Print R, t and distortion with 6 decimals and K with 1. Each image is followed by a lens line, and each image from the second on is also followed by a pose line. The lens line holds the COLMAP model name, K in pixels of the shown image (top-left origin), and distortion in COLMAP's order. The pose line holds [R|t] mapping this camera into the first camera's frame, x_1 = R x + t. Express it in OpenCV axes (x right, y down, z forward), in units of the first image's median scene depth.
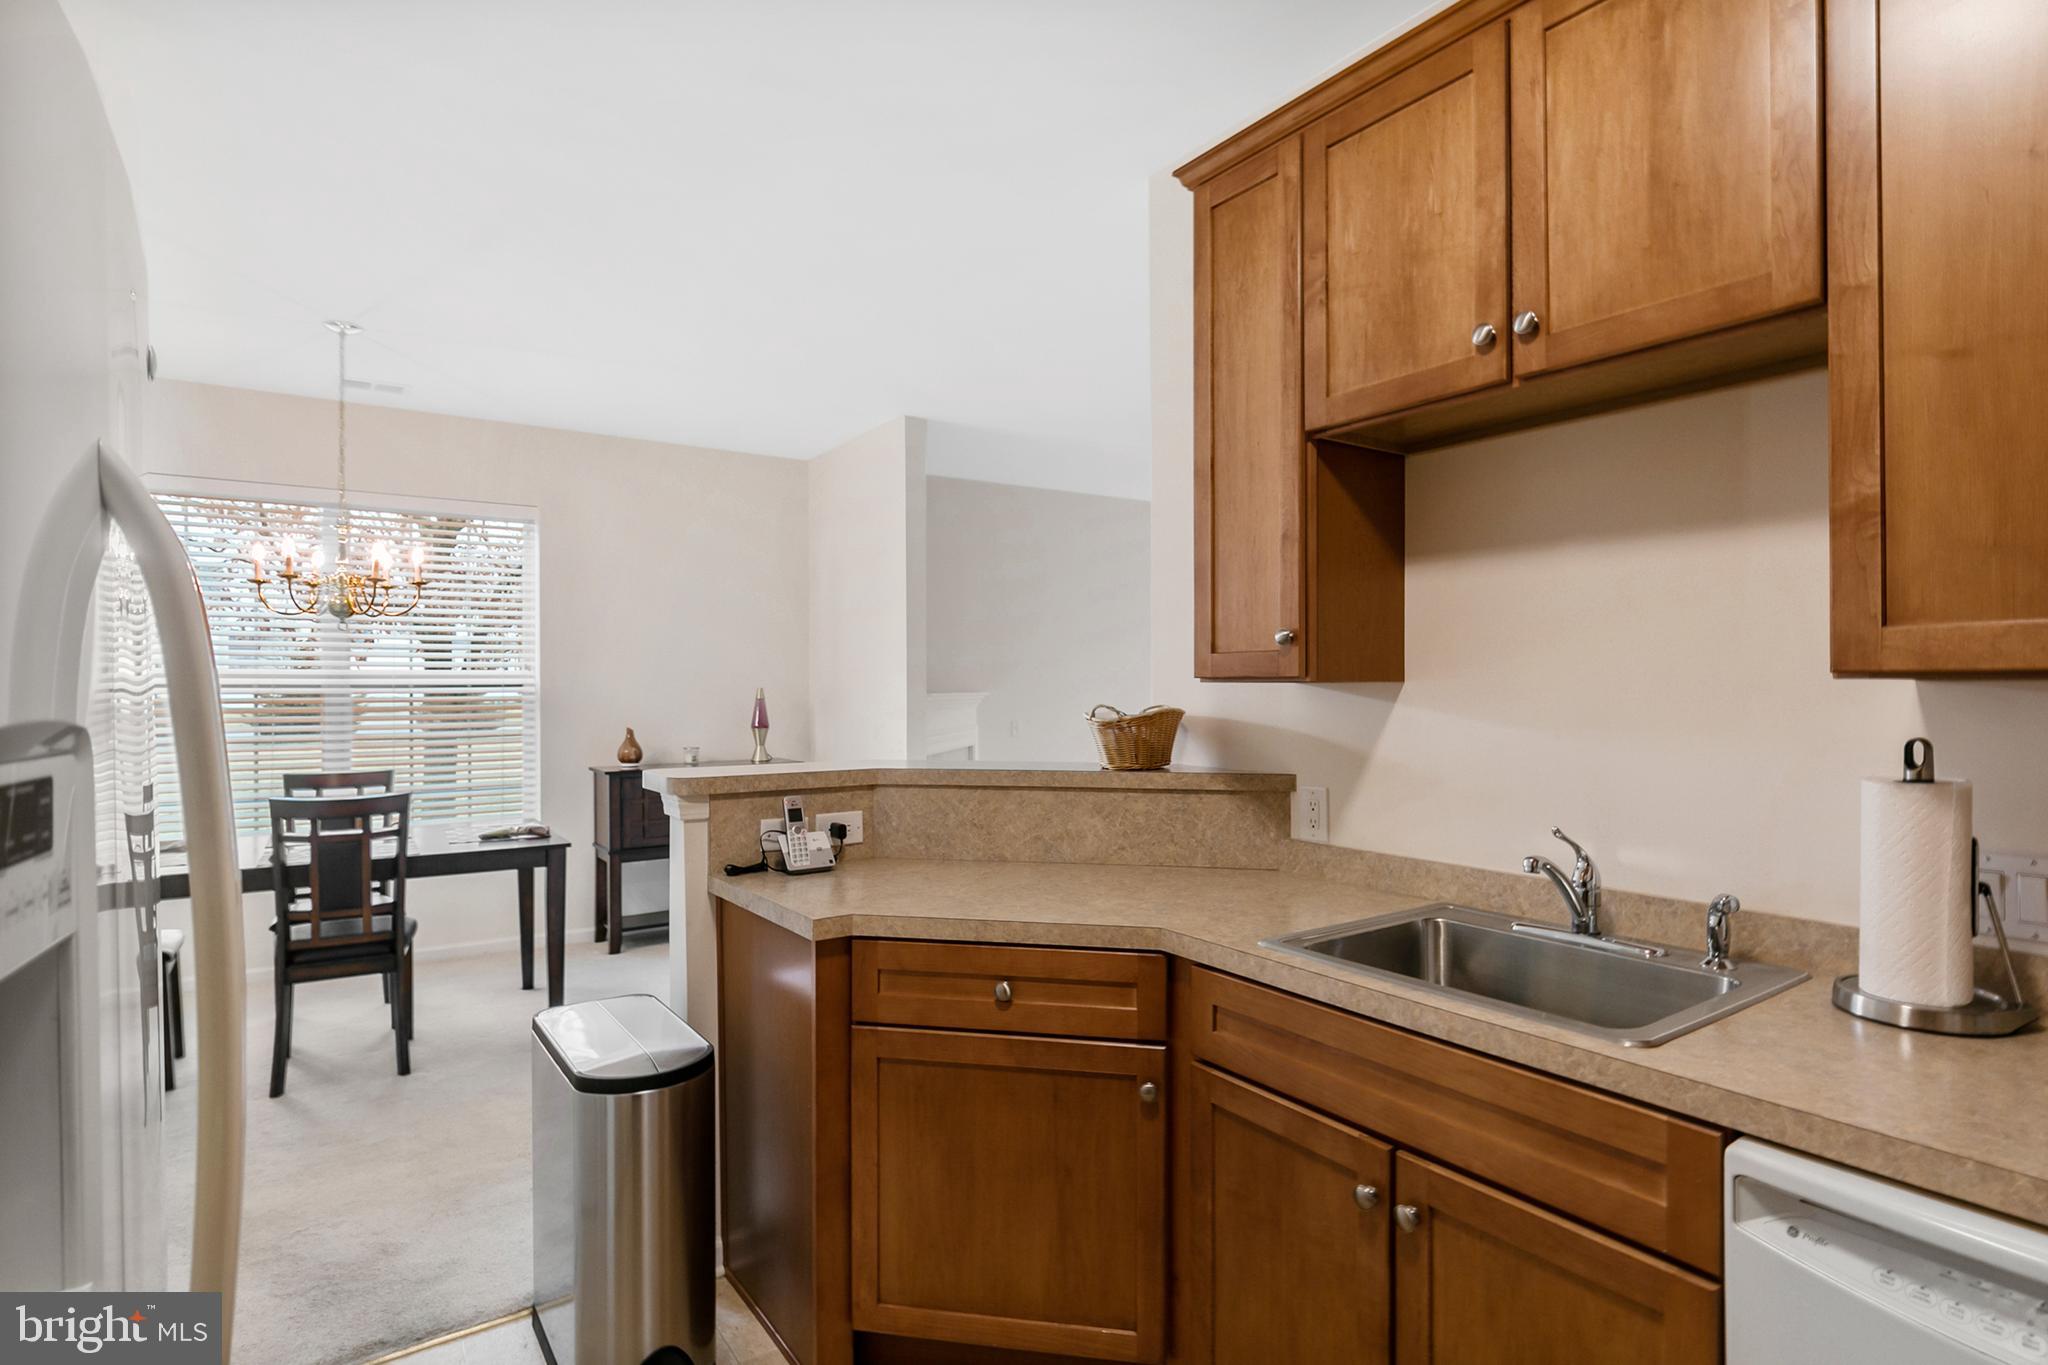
lens RADIAL K [[1046.7, 0, 1026.0], [0, 1046.7, 686.2], [0, 0, 1]] dist [0.004250, -0.001644]
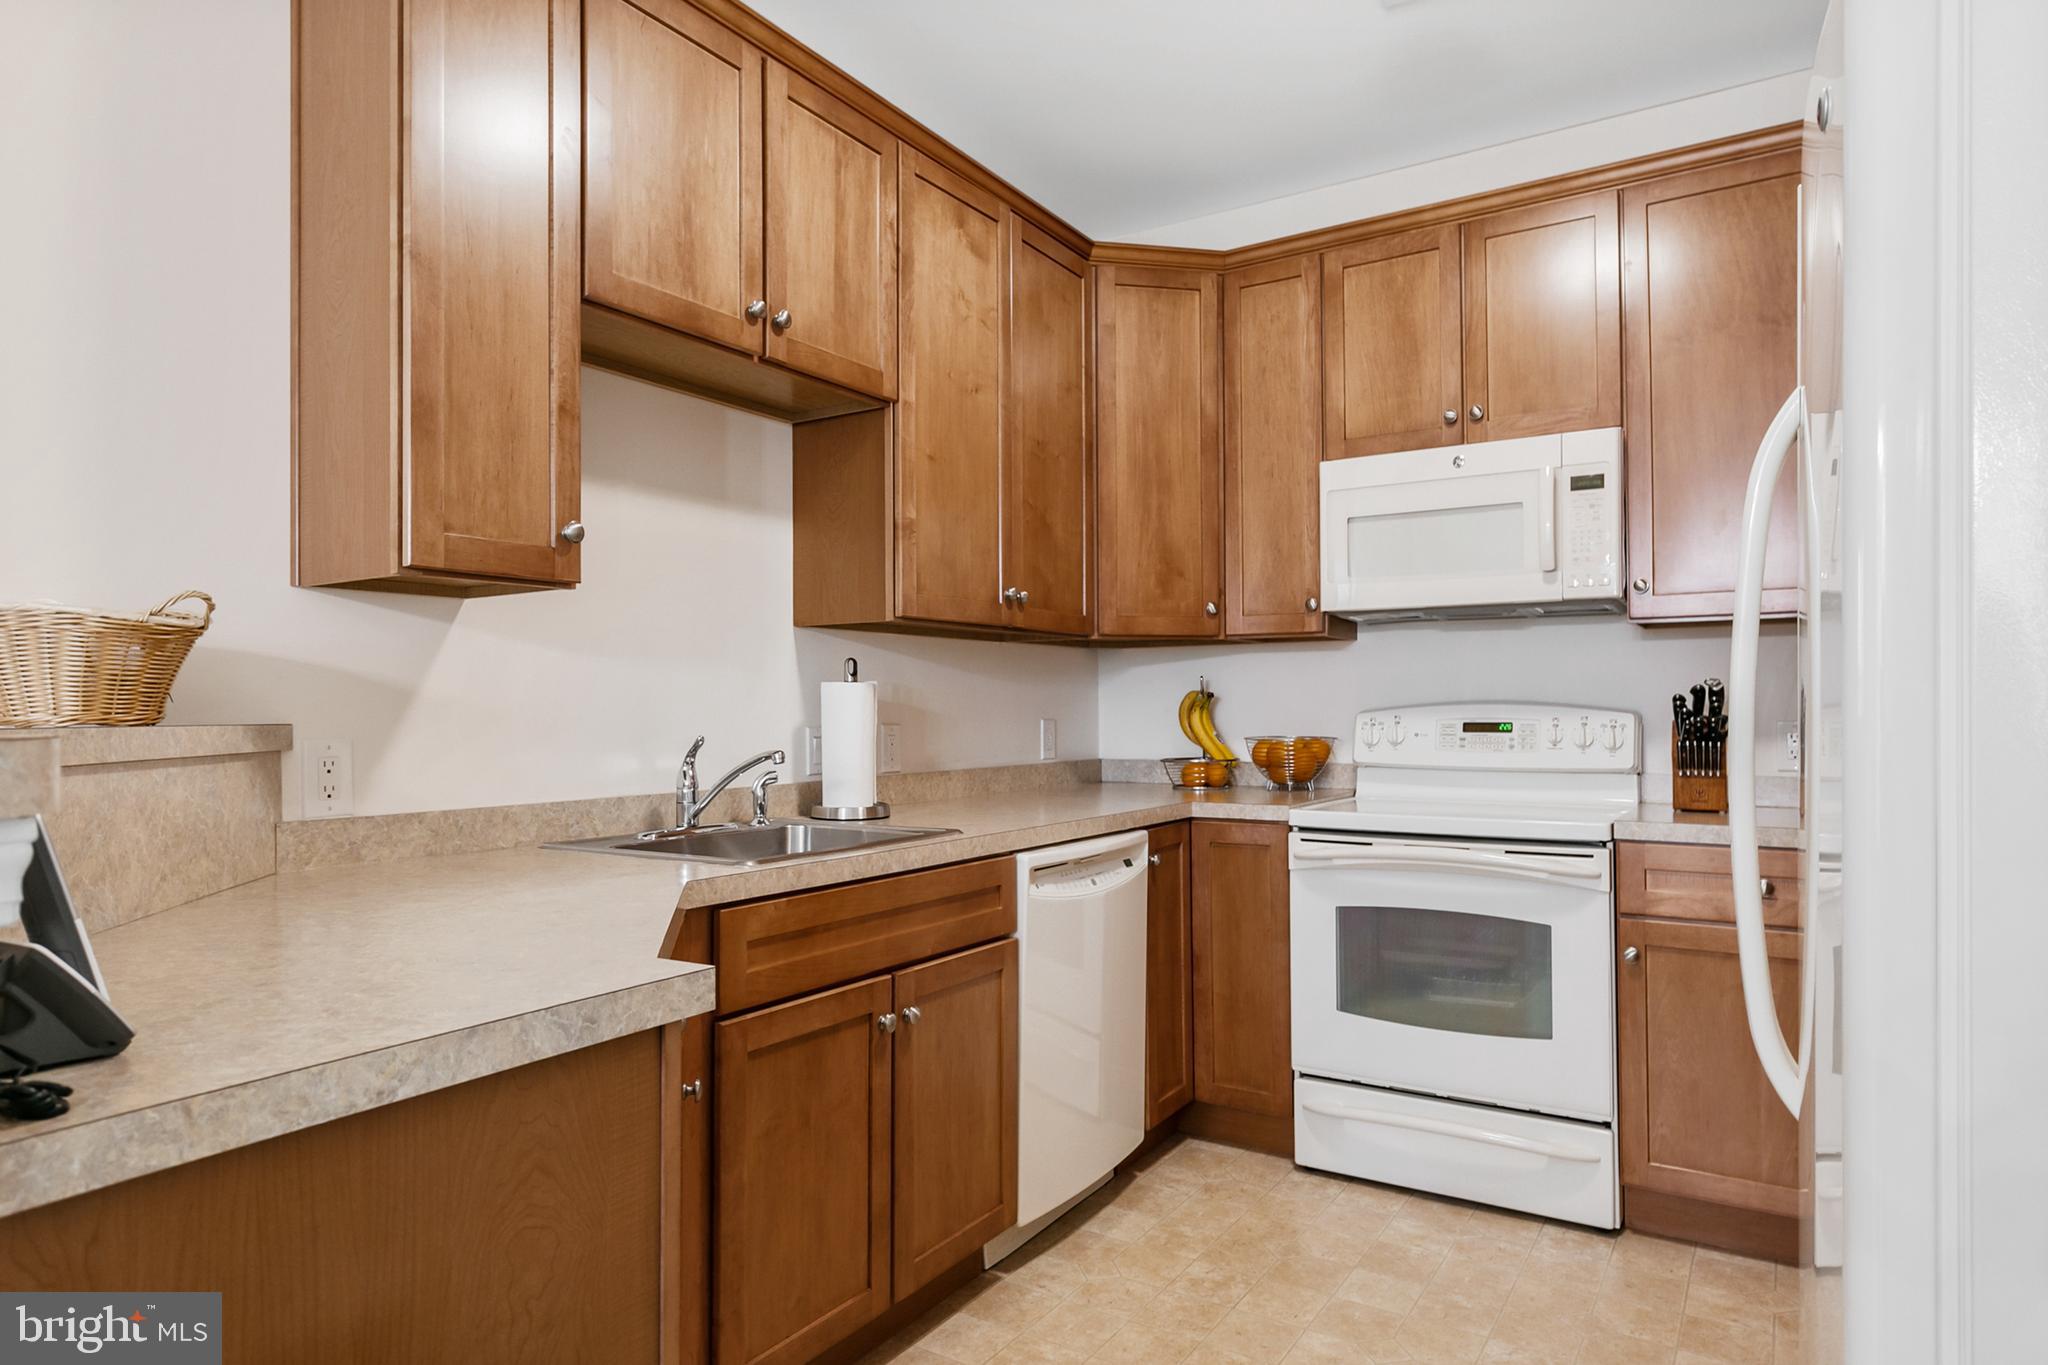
lens RADIAL K [[1186.4, 0, 1097.7], [0, 1186.4, 697.9], [0, 0, 1]] dist [0.003245, -0.001967]
pose [[-0.425528, 0.008792, 0.904903, -0.628111], [0.008977, 0.999945, -0.005494, 0.074281], [-0.904901, 0.005785, -0.425583, 0.834539]]
